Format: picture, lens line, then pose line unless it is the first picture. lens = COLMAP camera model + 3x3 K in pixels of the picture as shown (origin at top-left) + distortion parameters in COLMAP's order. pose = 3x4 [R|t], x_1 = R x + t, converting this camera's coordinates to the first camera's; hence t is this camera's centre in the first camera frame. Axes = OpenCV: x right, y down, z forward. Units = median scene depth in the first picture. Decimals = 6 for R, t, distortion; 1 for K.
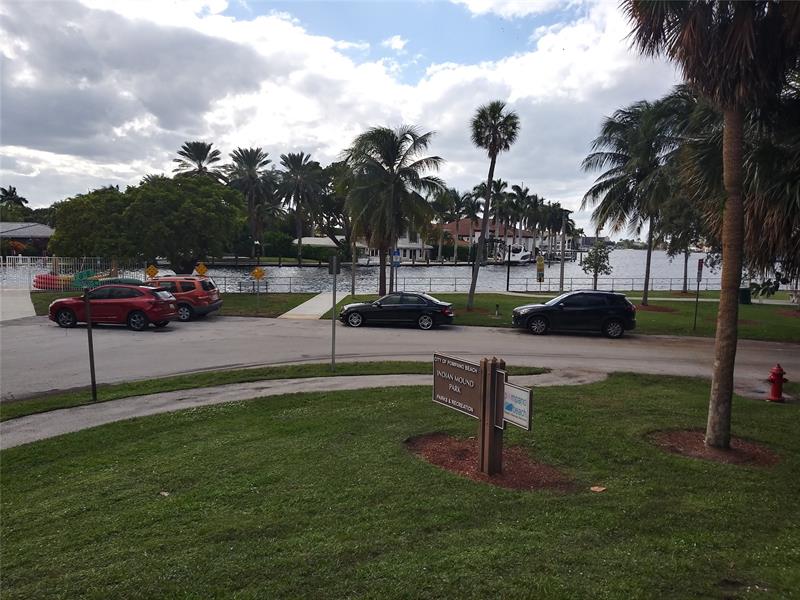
lens RADIAL K [[628.9, 0, 398.4], [0, 628.9, 300.5], [0, 0, 1]] dist [0.047911, -0.071959]
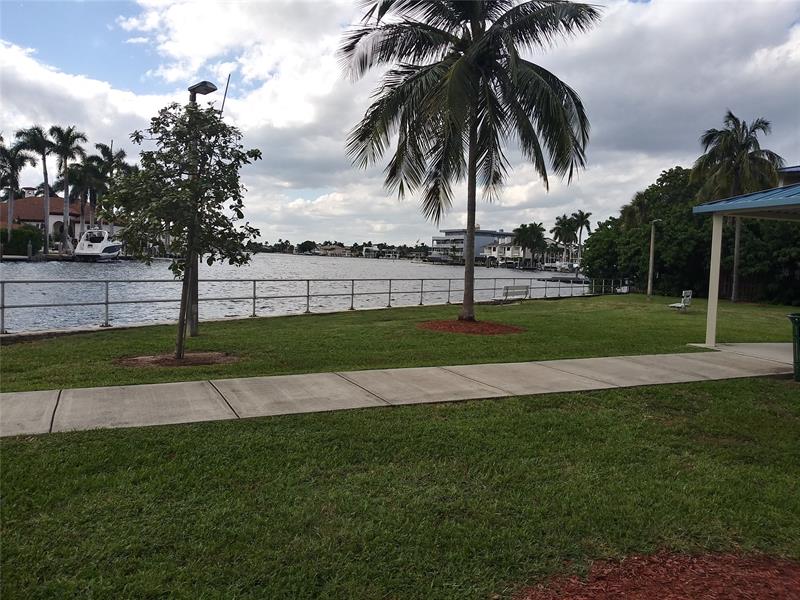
lens RADIAL K [[628.9, 0, 399.9], [0, 628.9, 289.2], [0, 0, 1]] dist [0.047911, -0.071959]
pose [[0.841095, -0.016358, 0.540640, 0.111676], [0.028258, 0.999507, -0.013720, -0.011832], [-0.540149, 0.026817, 0.841142, 0.337426]]
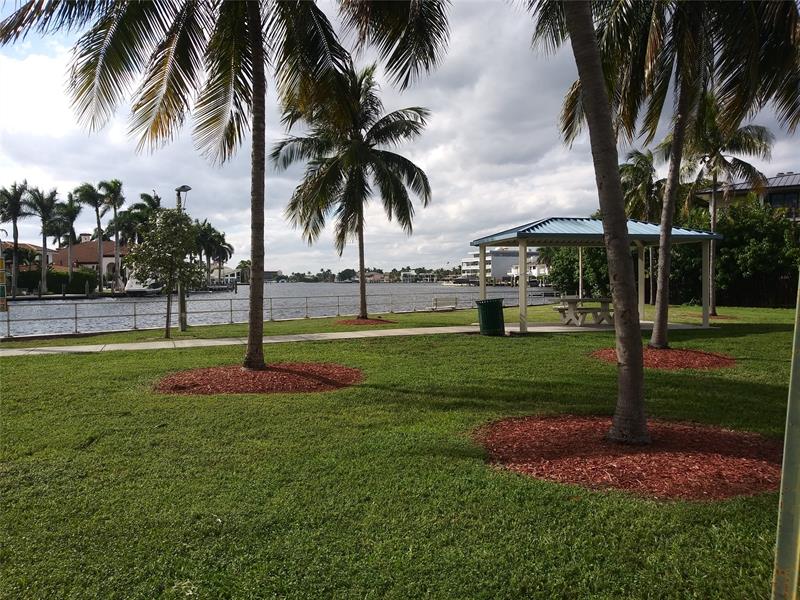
lens RADIAL K [[628.9, 0, 395.8], [0, 628.9, 296.3], [0, 0, 1]] dist [0.047911, -0.071959]
pose [[0.877844, -0.039207, 0.477340, 0.105960], [0.068972, 0.996604, -0.044984, -0.002857], [-0.473955, 0.072412, 0.877566, 0.243458]]
